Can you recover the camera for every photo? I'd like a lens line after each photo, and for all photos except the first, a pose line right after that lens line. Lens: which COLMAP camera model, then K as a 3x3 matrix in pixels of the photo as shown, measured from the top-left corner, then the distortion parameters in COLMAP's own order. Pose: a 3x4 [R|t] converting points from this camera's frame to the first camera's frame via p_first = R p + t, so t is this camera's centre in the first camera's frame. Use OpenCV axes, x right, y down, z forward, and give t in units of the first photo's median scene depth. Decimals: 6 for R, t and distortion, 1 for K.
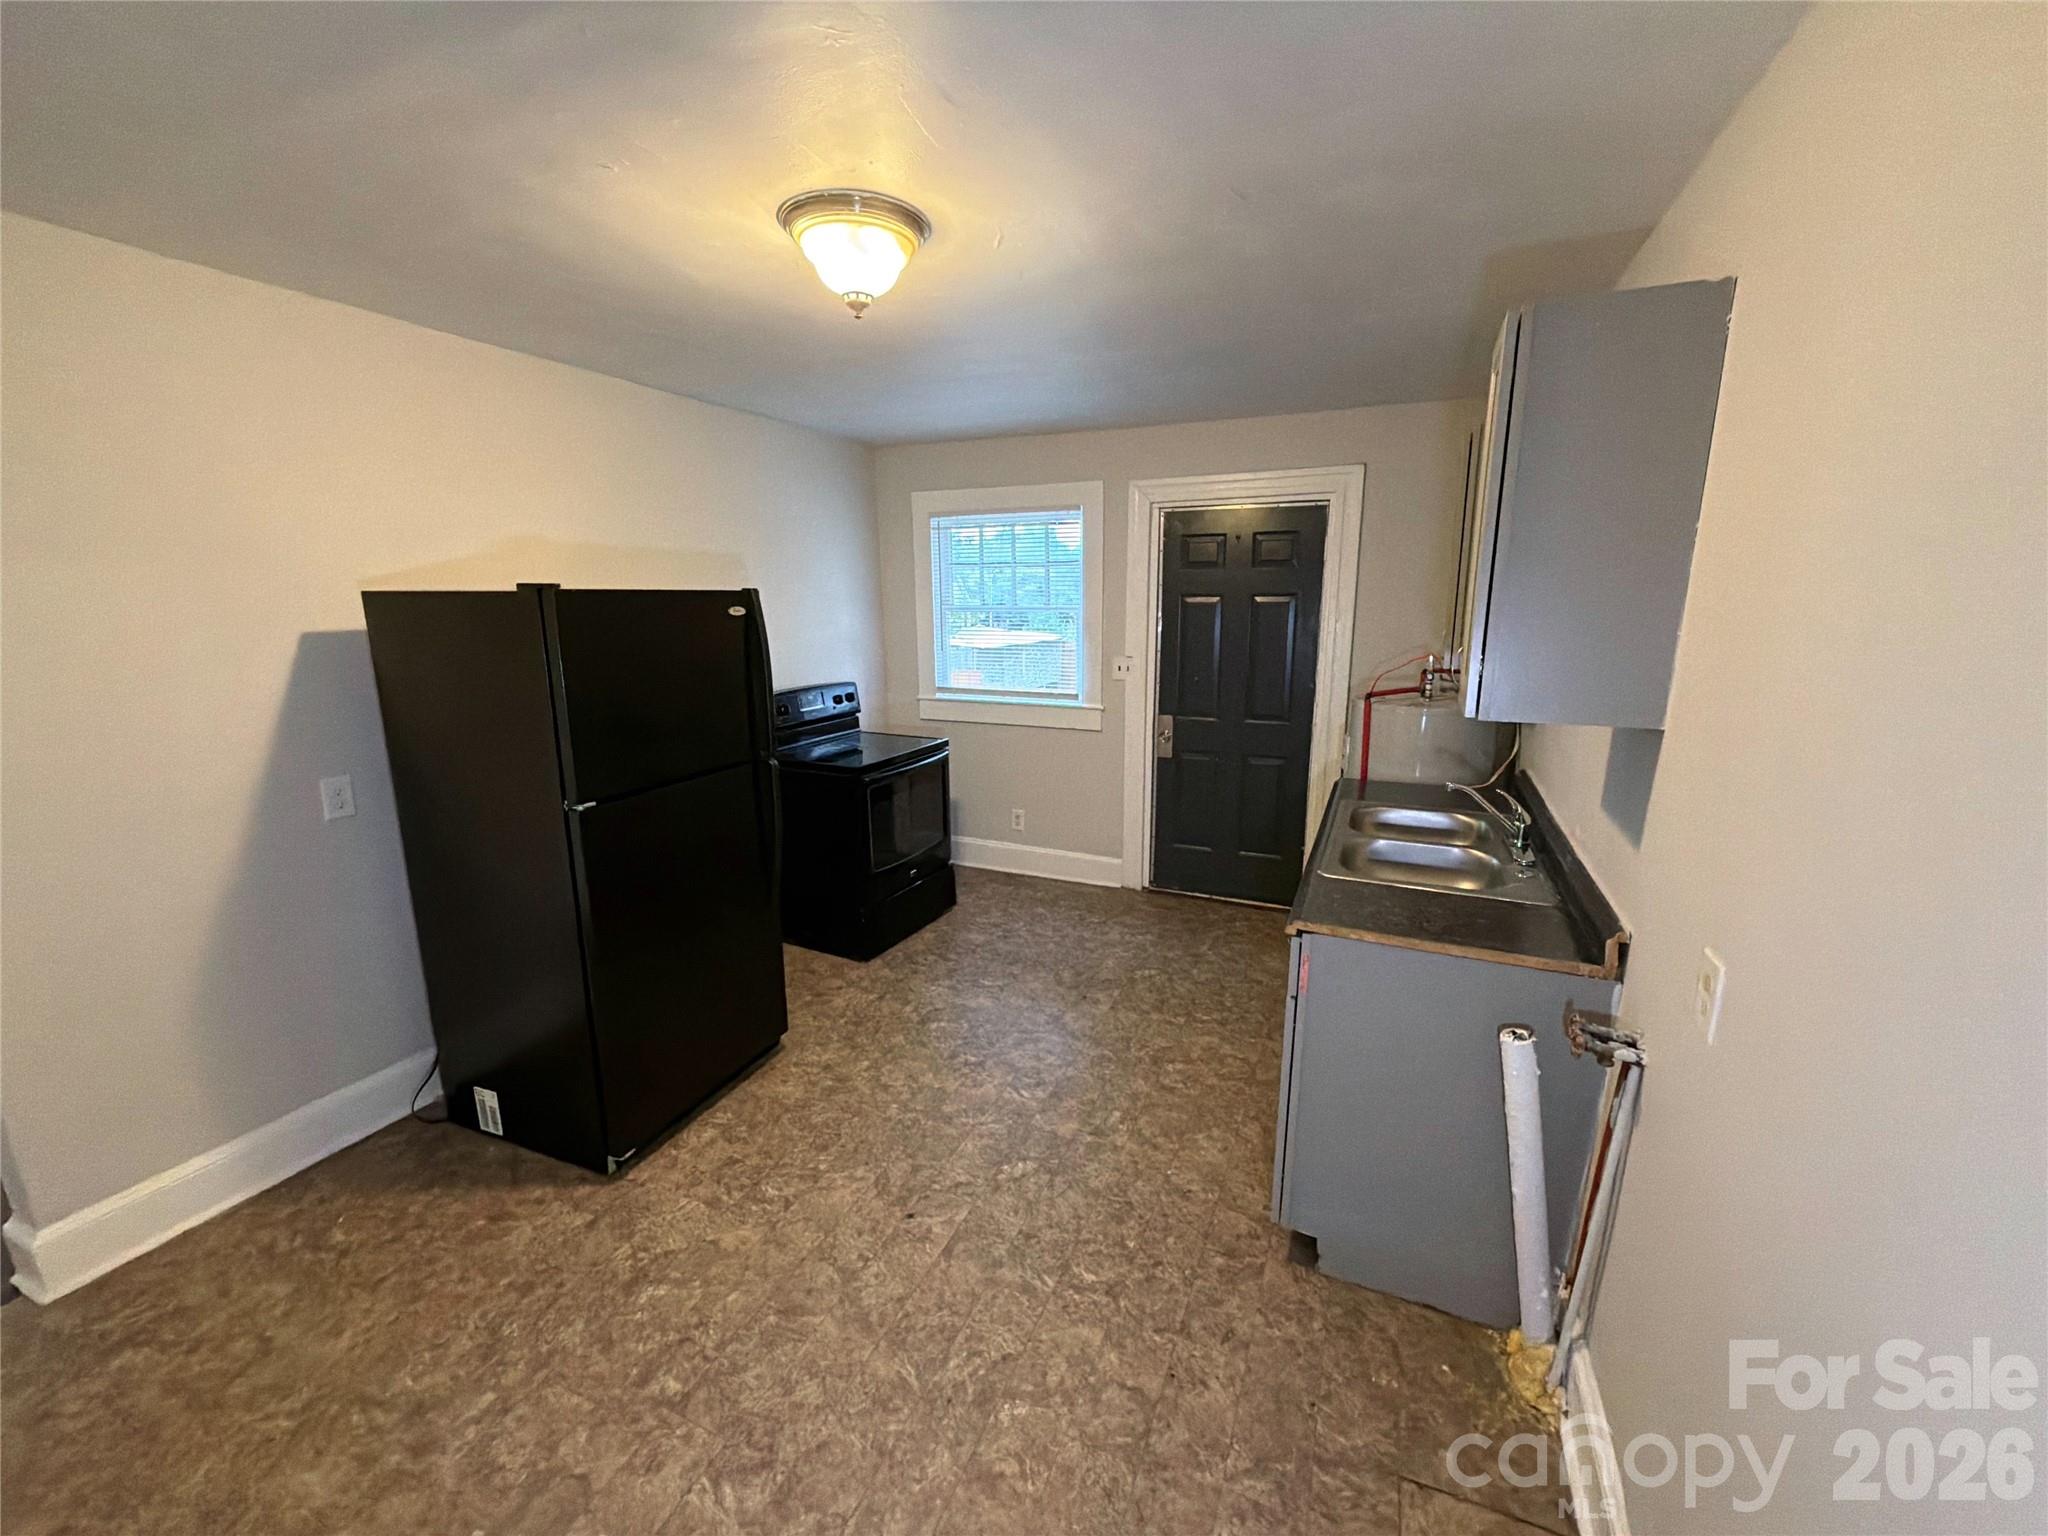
lens RADIAL K [[819.6, 0, 1022.6], [0, 819.6, 766.5], [0, 0, 1]] dist [-0.000766, 0.000491]
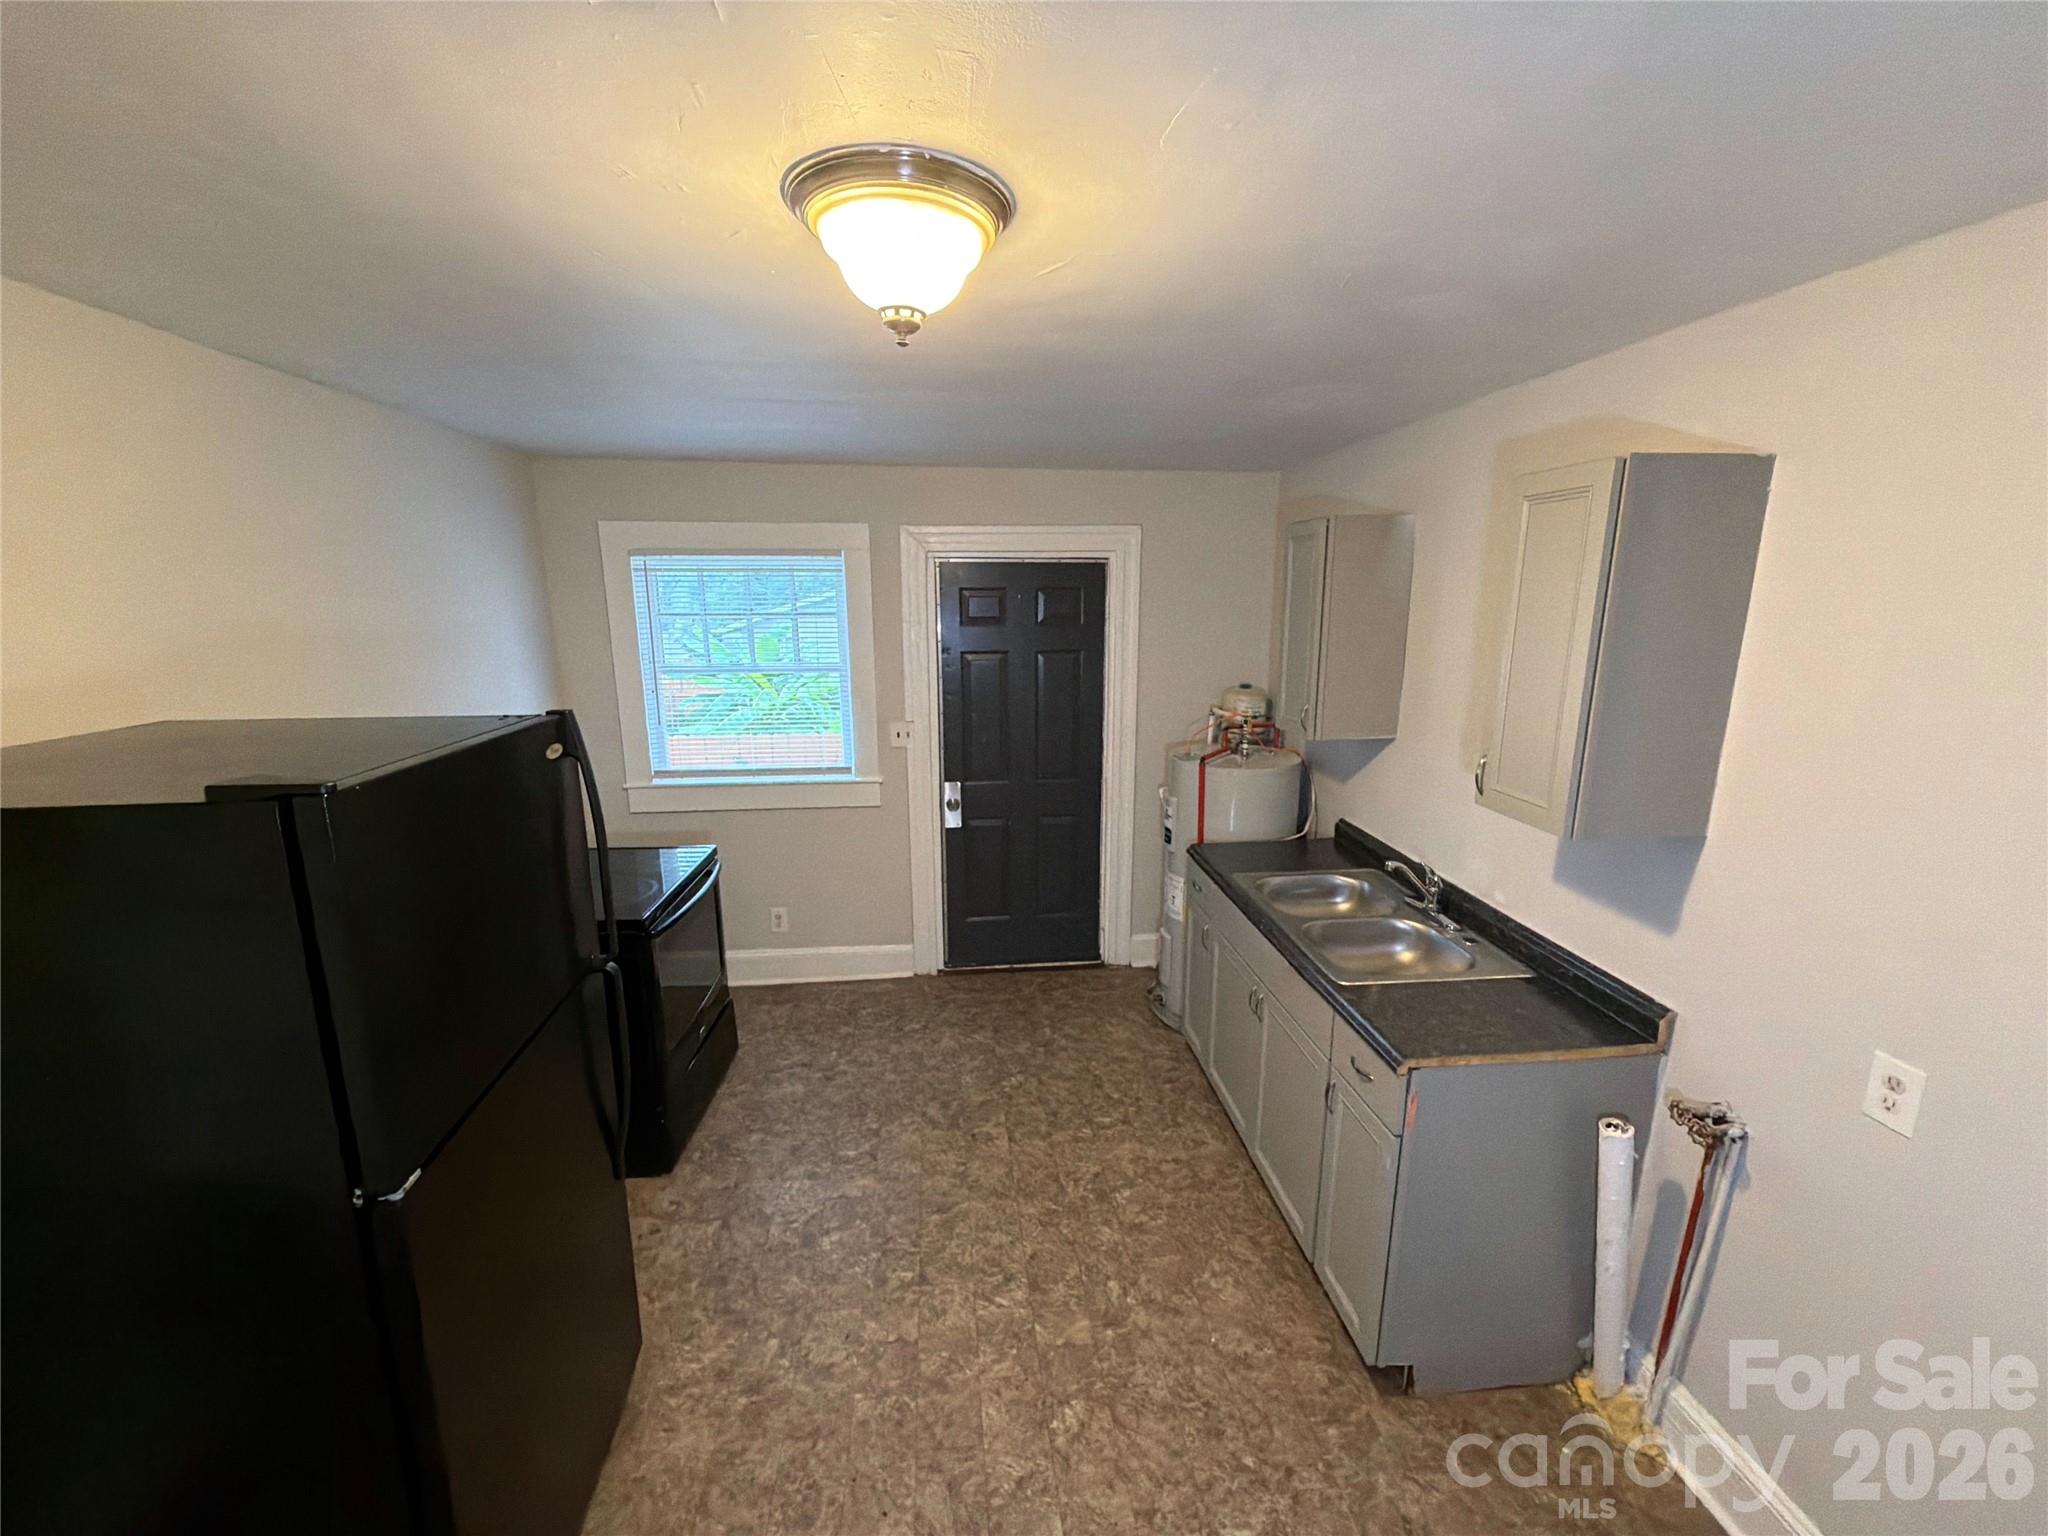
lens RADIAL K [[819.6, 0, 1027.1], [0, 819.6, 768.7], [0, 0, 1]] dist [-0.000766, 0.000491]
pose [[0.862952, -0.100802, 0.495130, -0.268881], [0.102312, 0.994459, 0.024142, -0.119754], [-0.494820, 0.029824, 0.868484, 0.217090]]
